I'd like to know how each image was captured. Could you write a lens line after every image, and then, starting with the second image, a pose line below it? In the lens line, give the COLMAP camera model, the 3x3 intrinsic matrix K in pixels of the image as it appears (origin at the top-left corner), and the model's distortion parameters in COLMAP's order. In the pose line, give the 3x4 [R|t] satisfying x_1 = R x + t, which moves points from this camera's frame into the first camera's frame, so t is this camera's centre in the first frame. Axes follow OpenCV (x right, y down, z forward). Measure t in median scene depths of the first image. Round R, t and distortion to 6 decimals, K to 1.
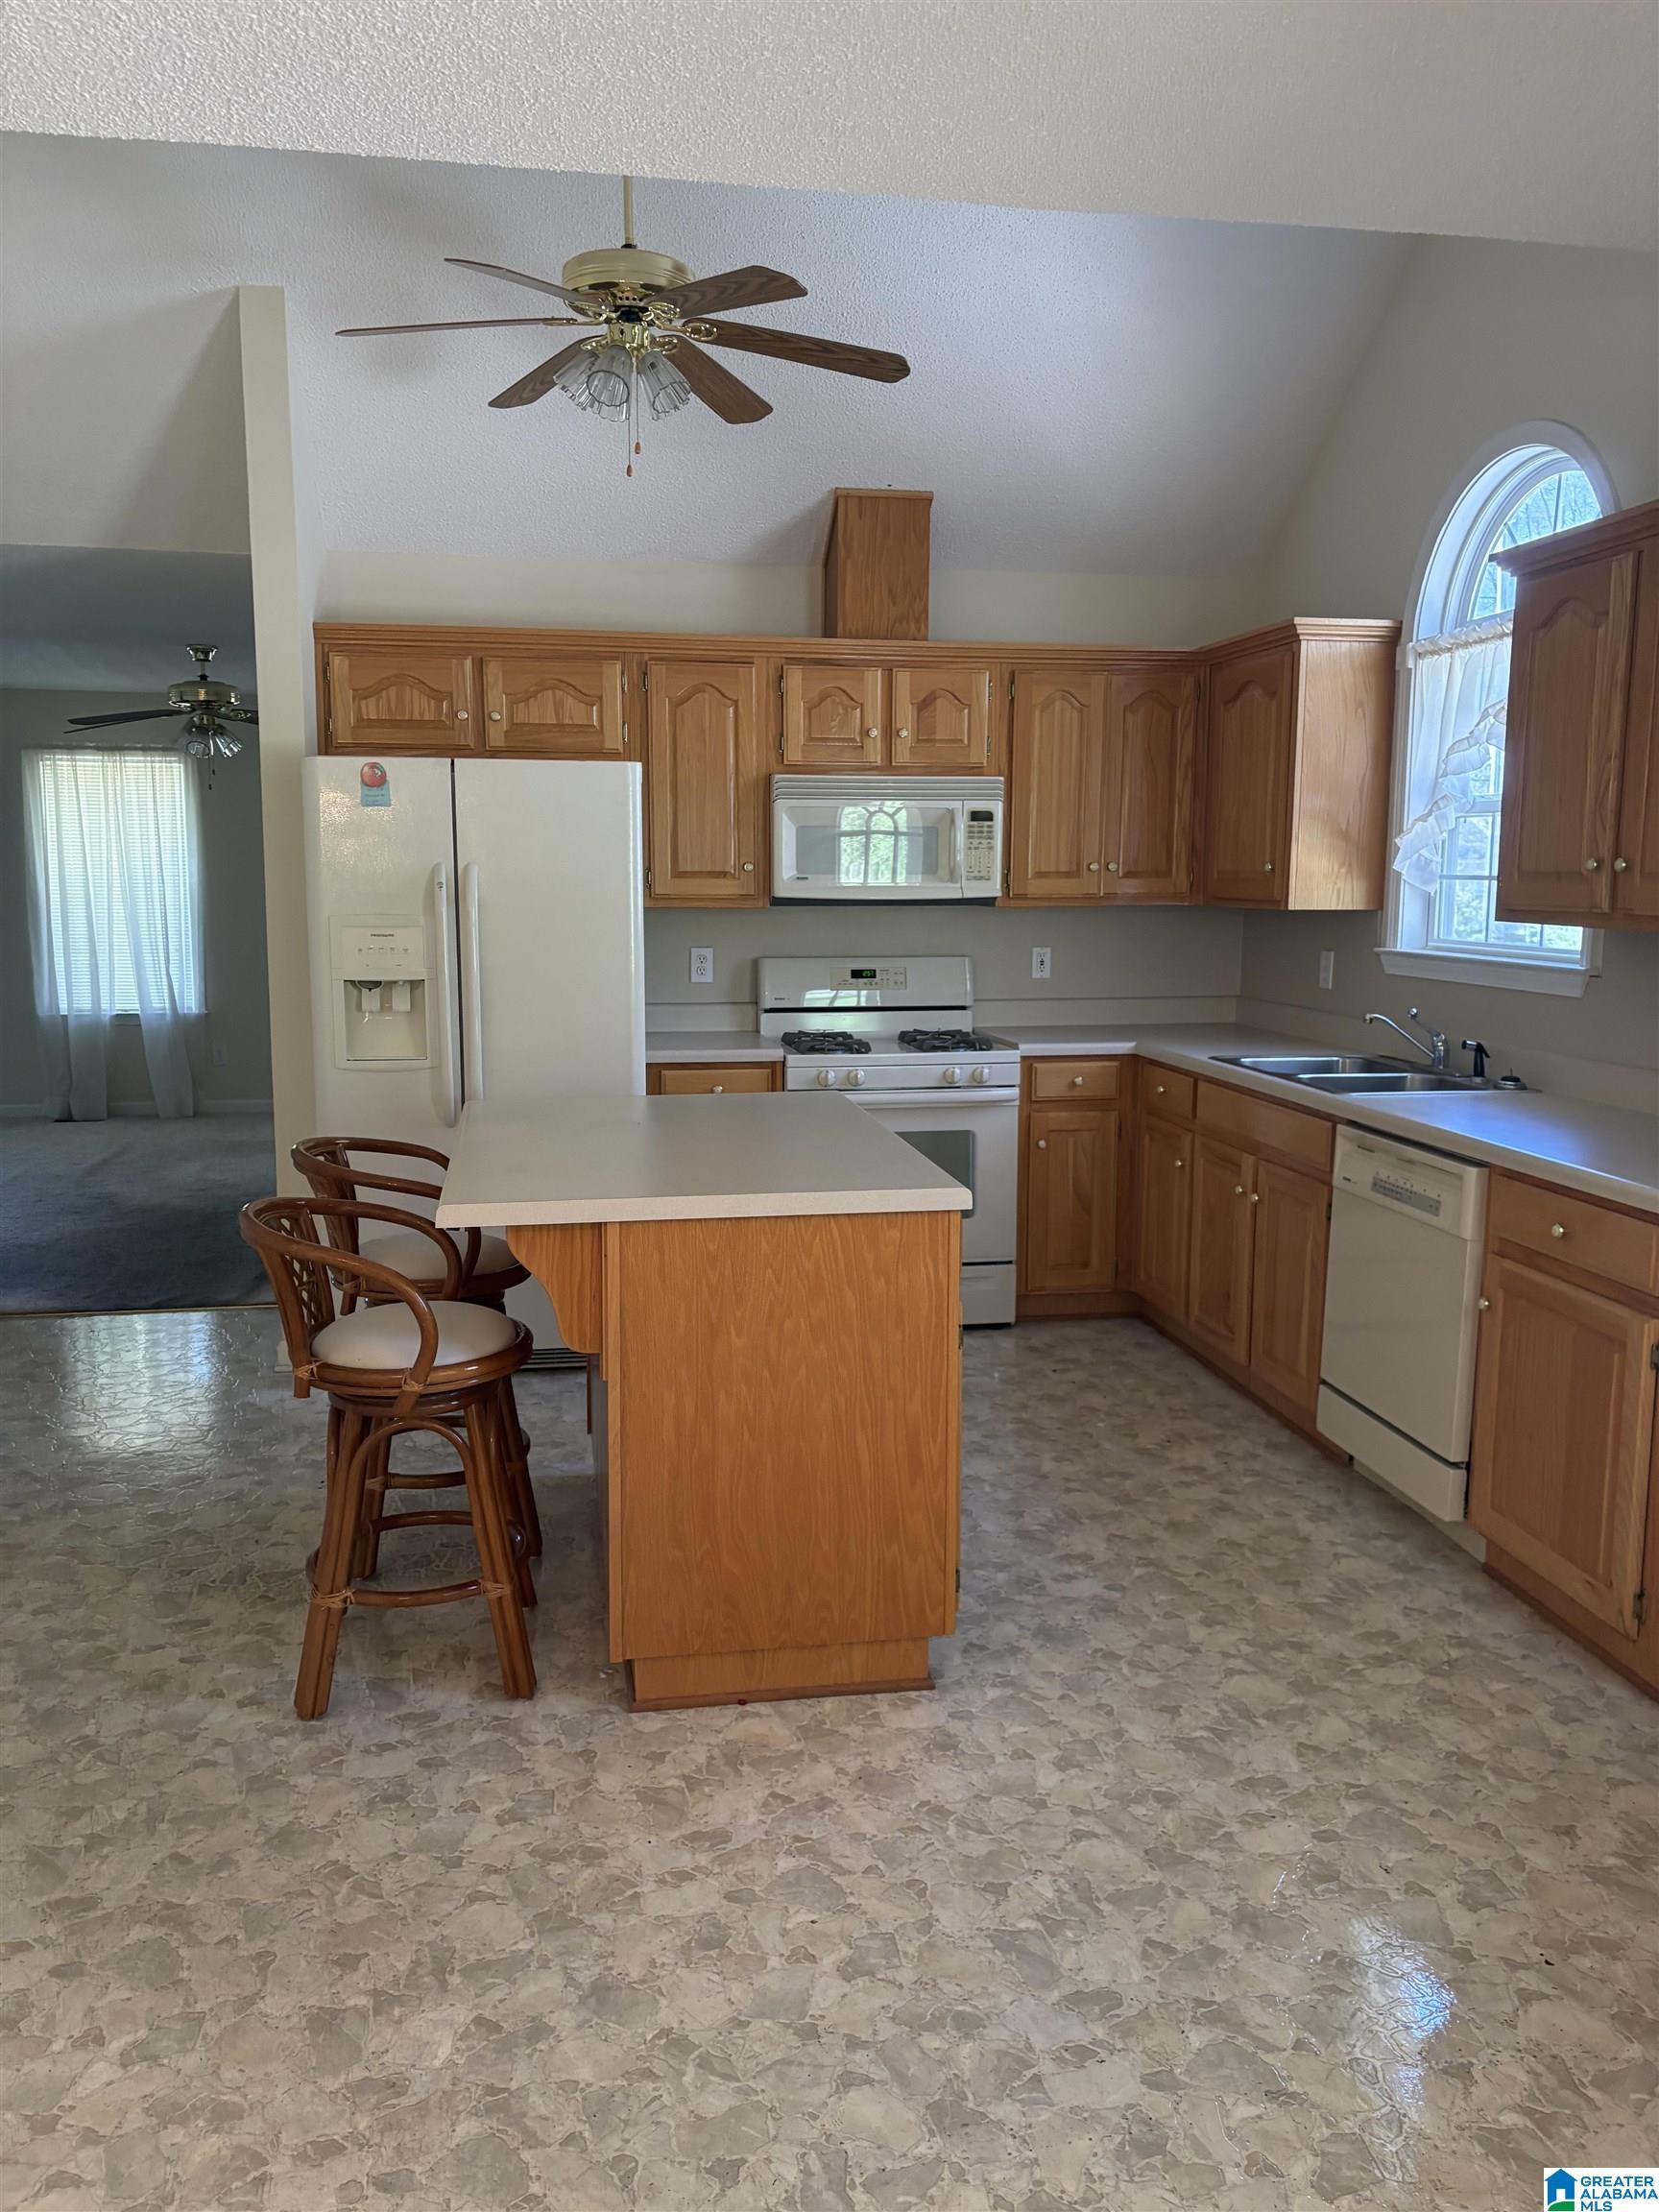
lens RADIAL K [[1676.4, 0, 829.5], [0, 1676.4, 1106.0], [0, 0, 1]] dist [0.026017, -0.007808]
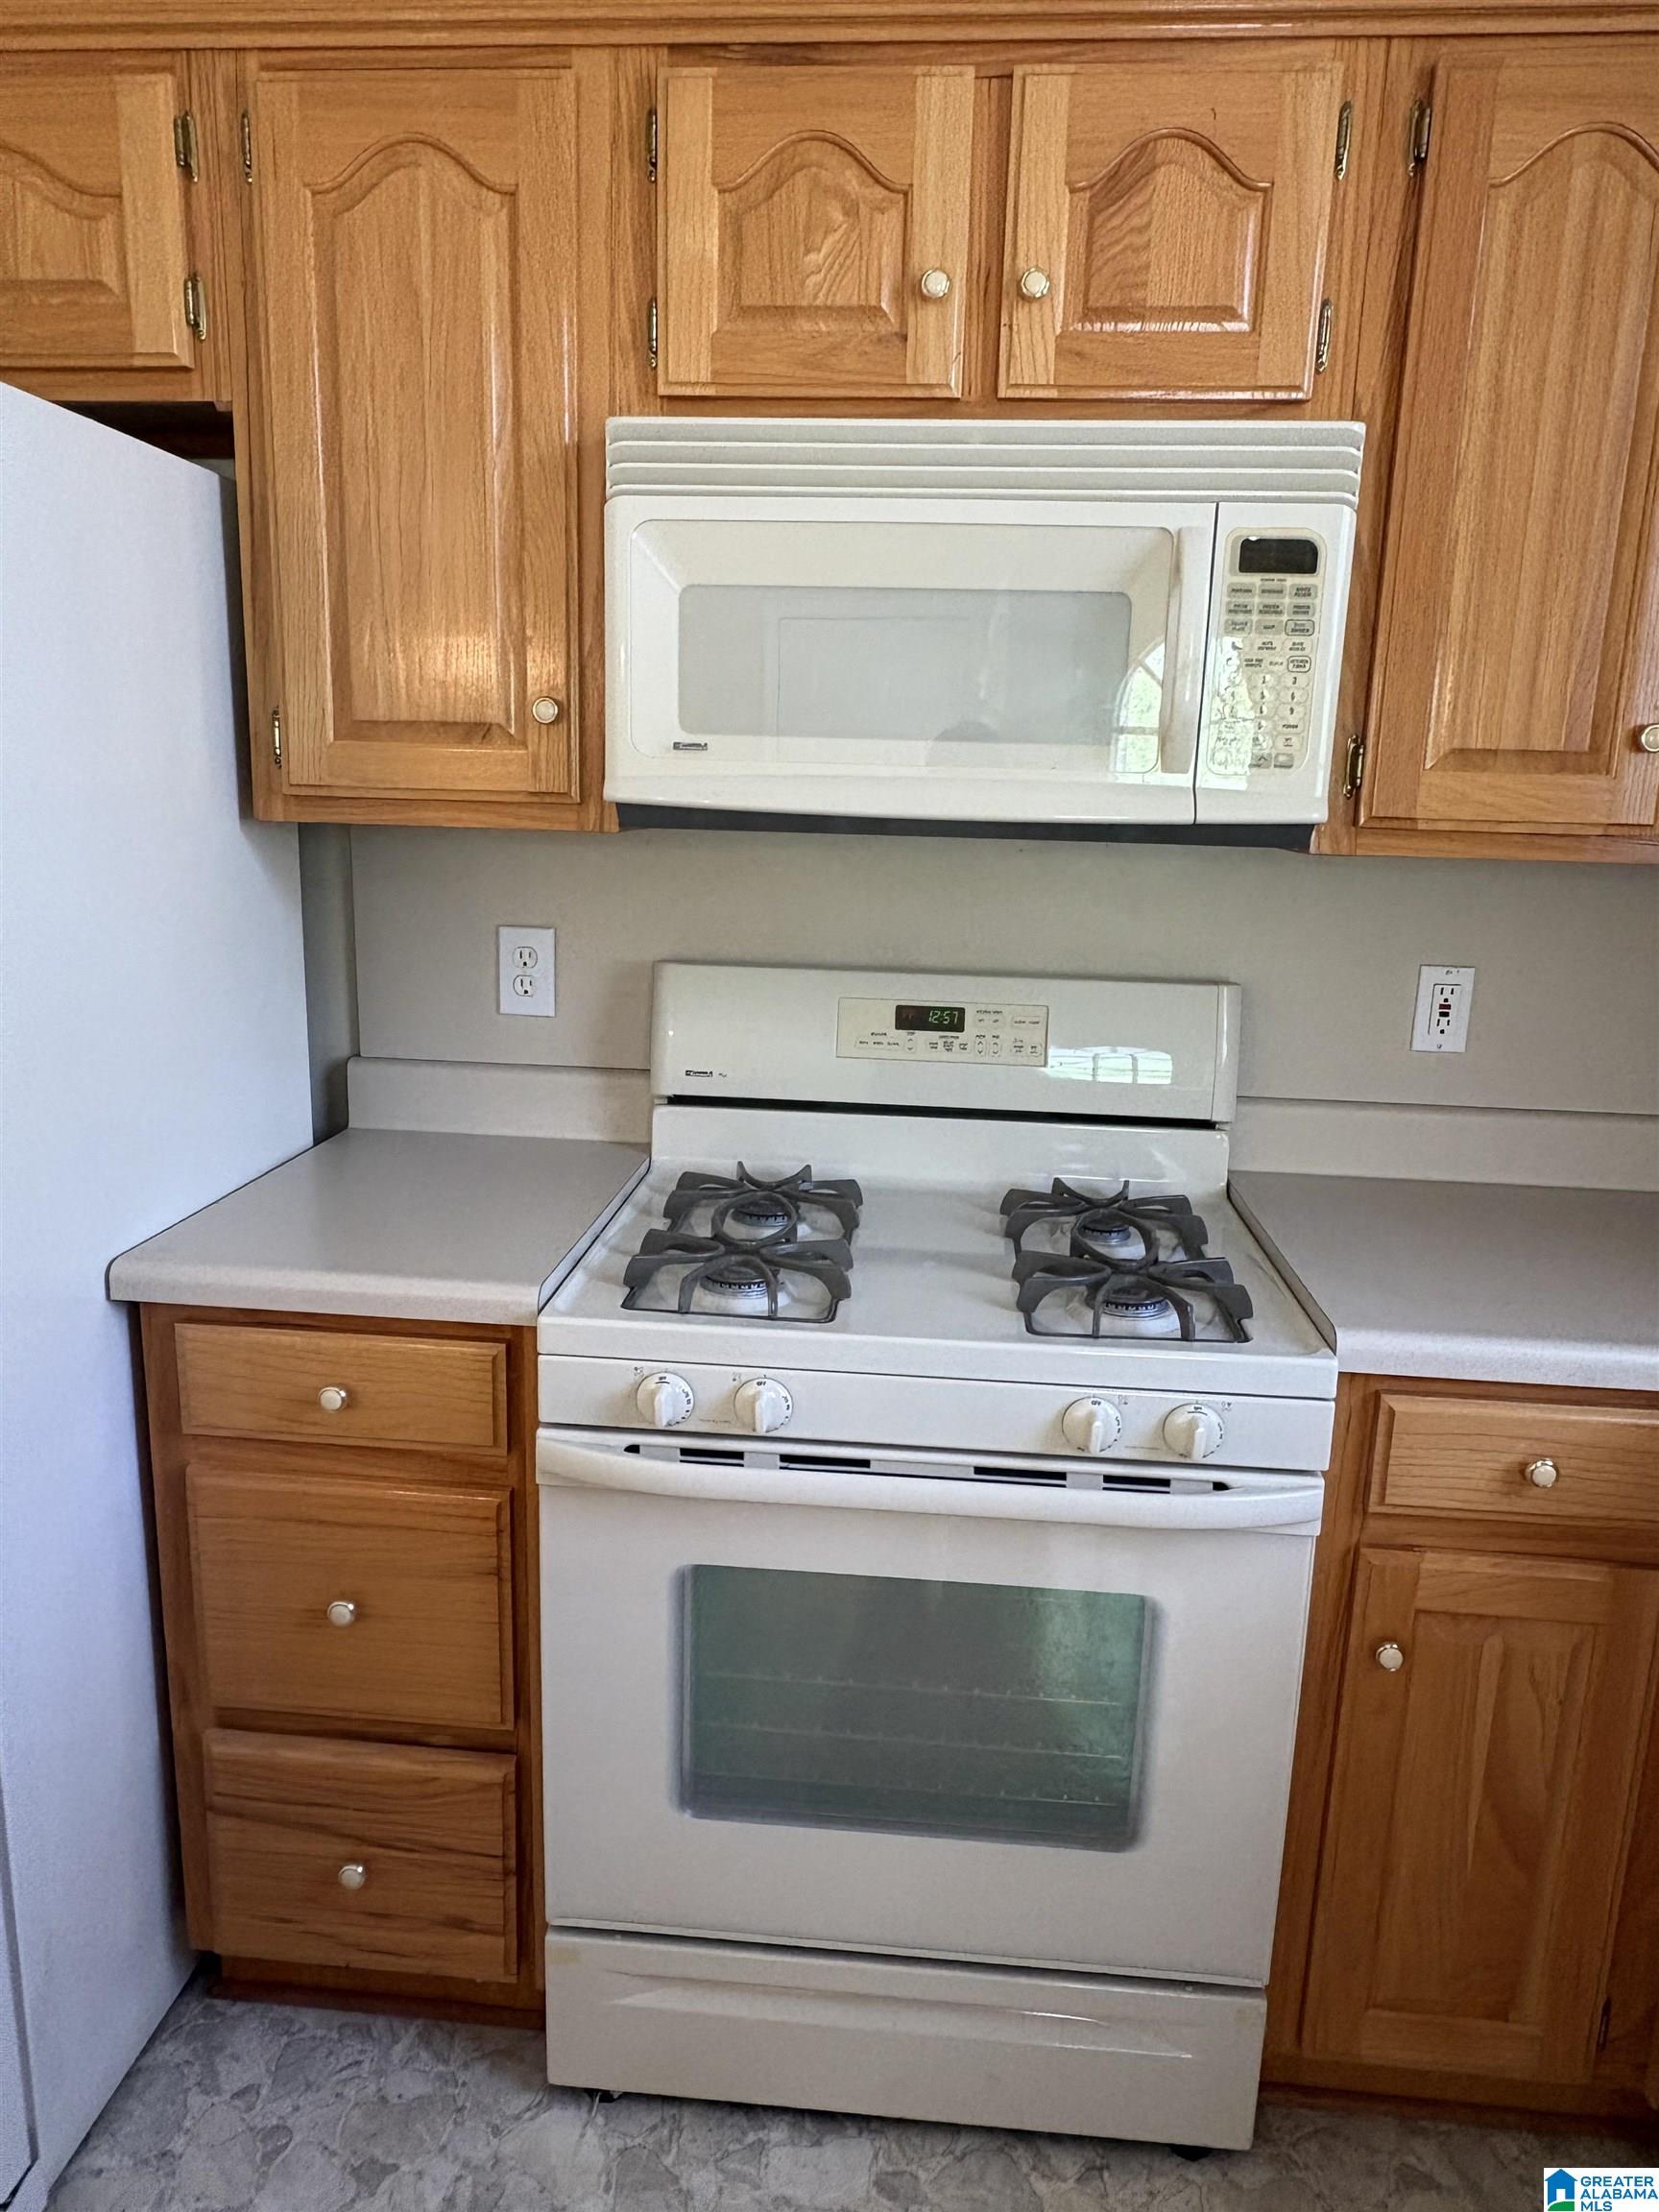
lens RADIAL K [[1462.1, 0, 827.3], [0, 1462.1, 1096.3], [0, 0, 1]] dist [-0.008626, -0.000313]
pose [[0.963417, 0.079462, -0.255954, 0.147444], [-0.062063, 0.995223, 0.075363, -0.151510], [0.260720, -0.056720, 0.963747, 1.210670]]
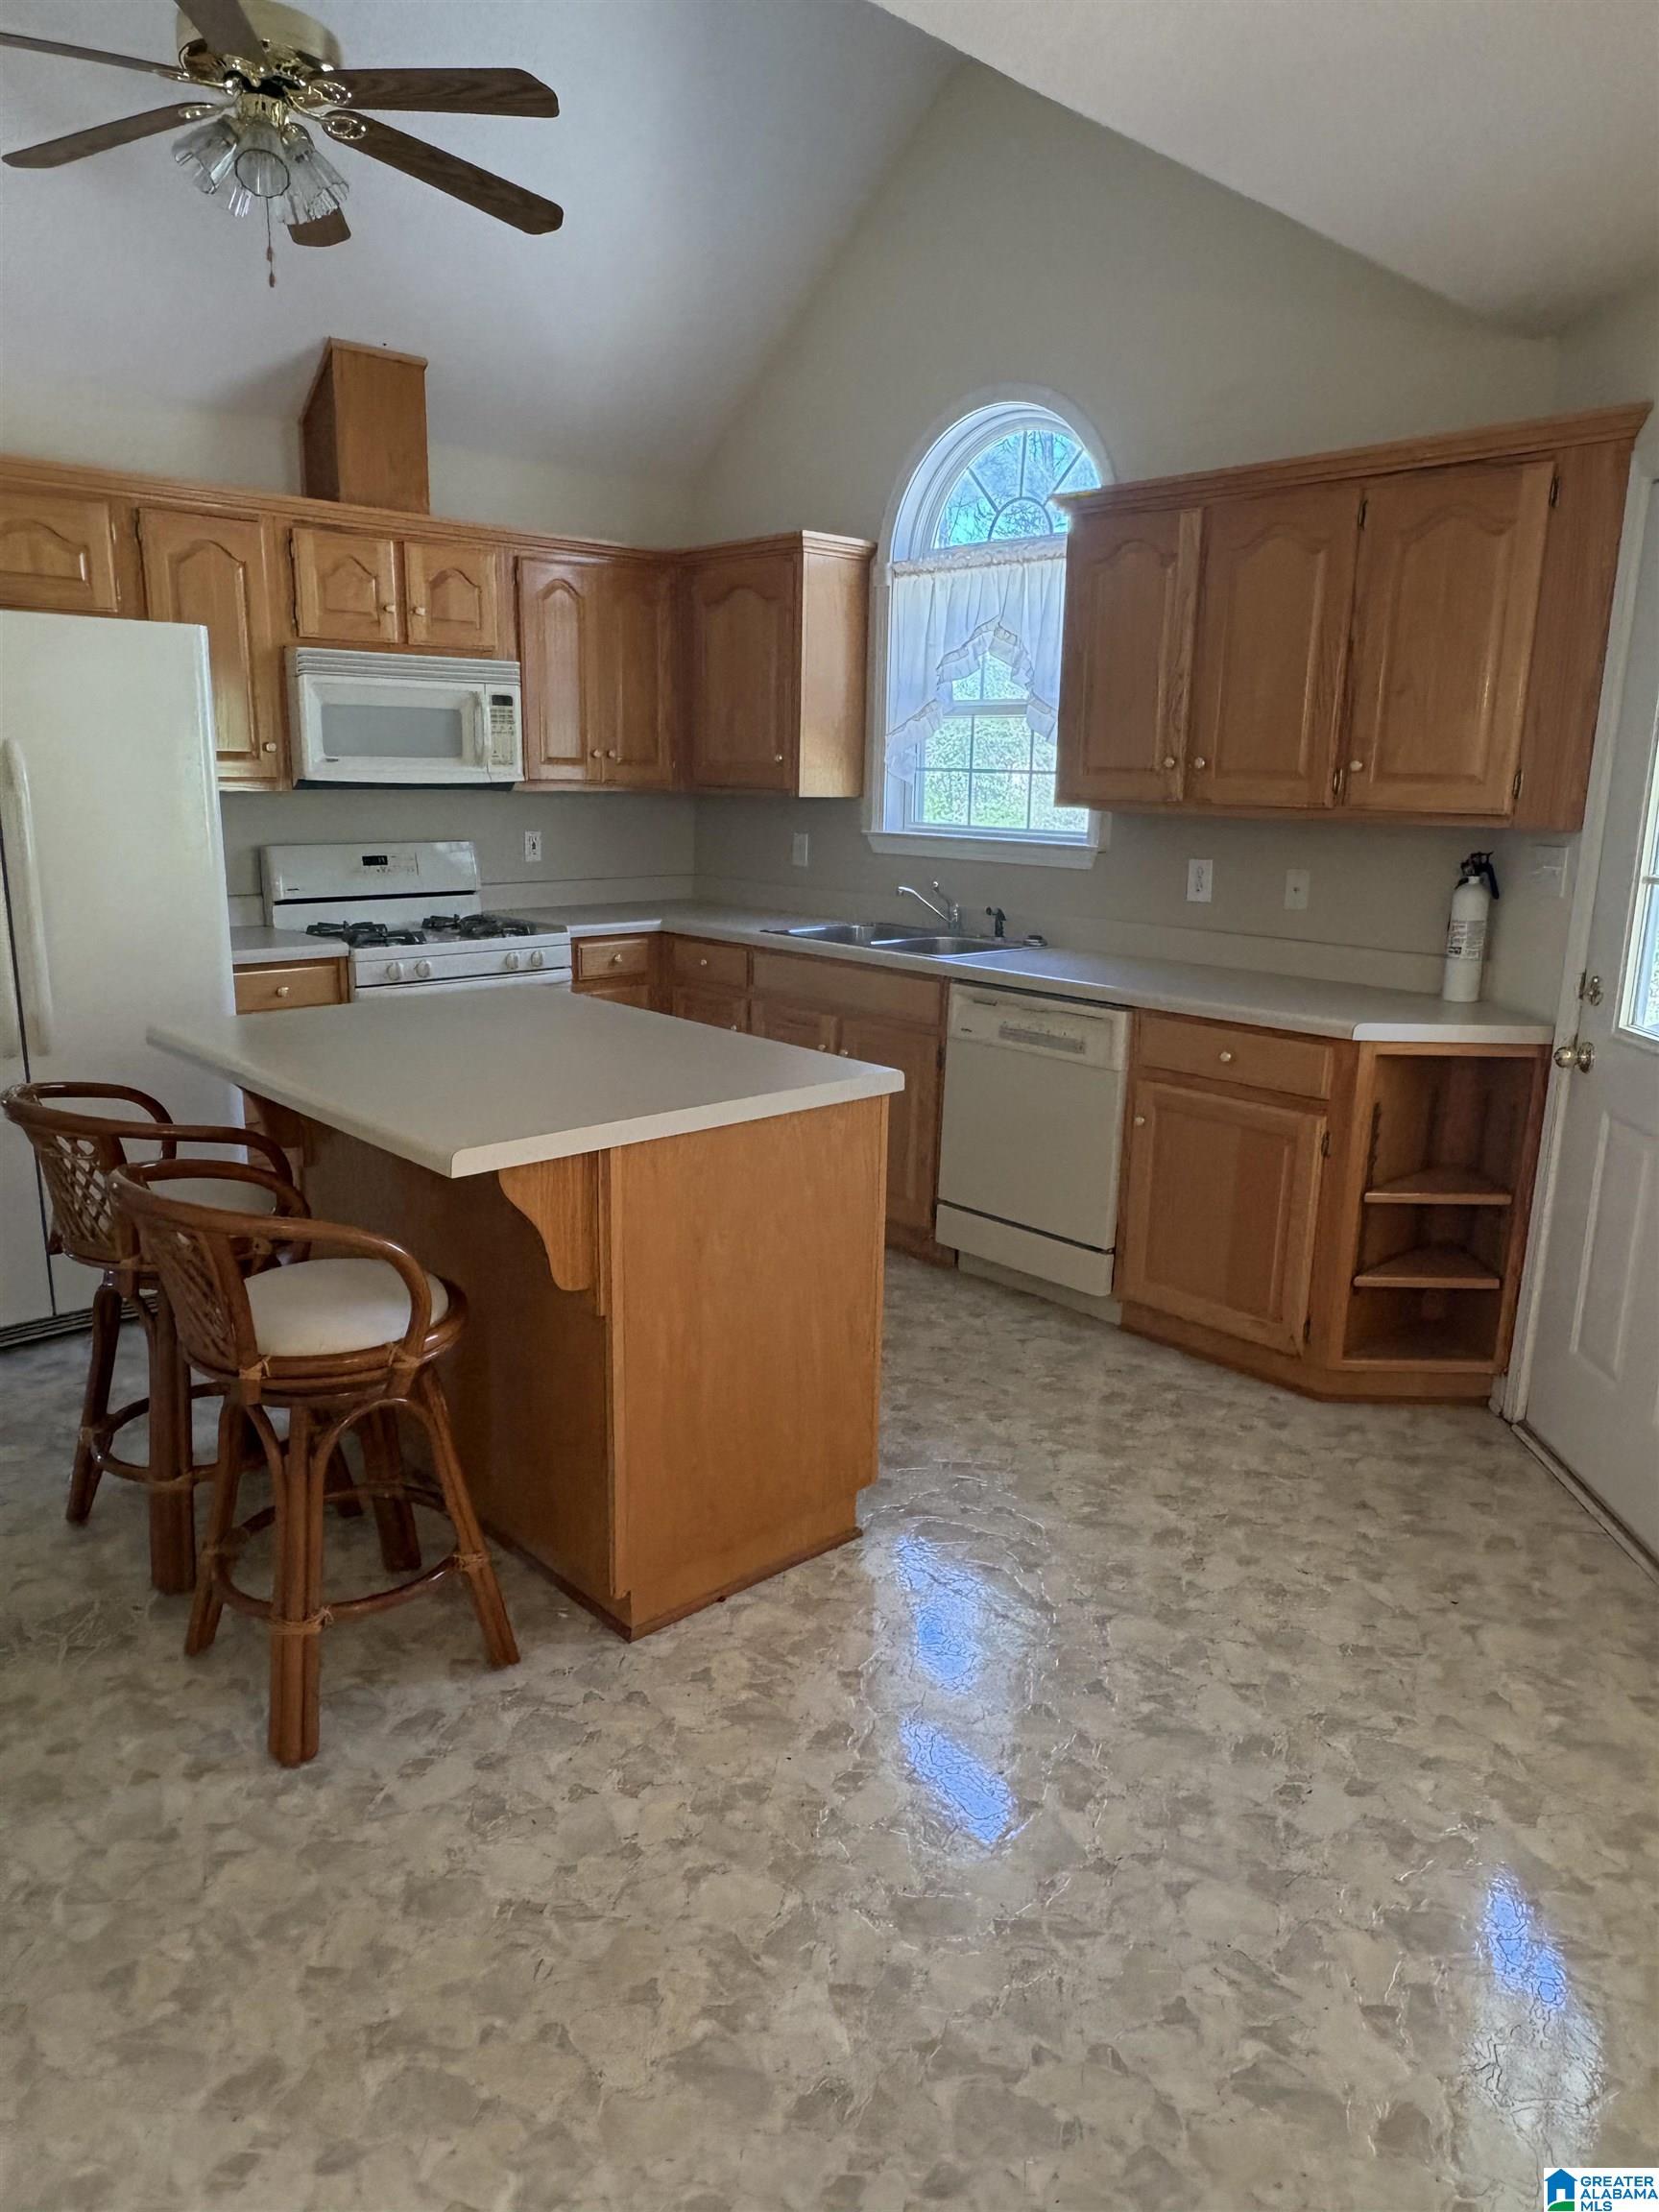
lens RADIAL K [[1454.6, 0, 839.7], [0, 1454.6, 1116.2], [0, 0, 1]] dist [-0.006043, -0.002571]
pose [[0.836316, -0.115746, 0.535891, -0.400778], [0.059811, 0.990888, 0.120679, -0.031181], [-0.544976, -0.068874, 0.835618, 0.238735]]
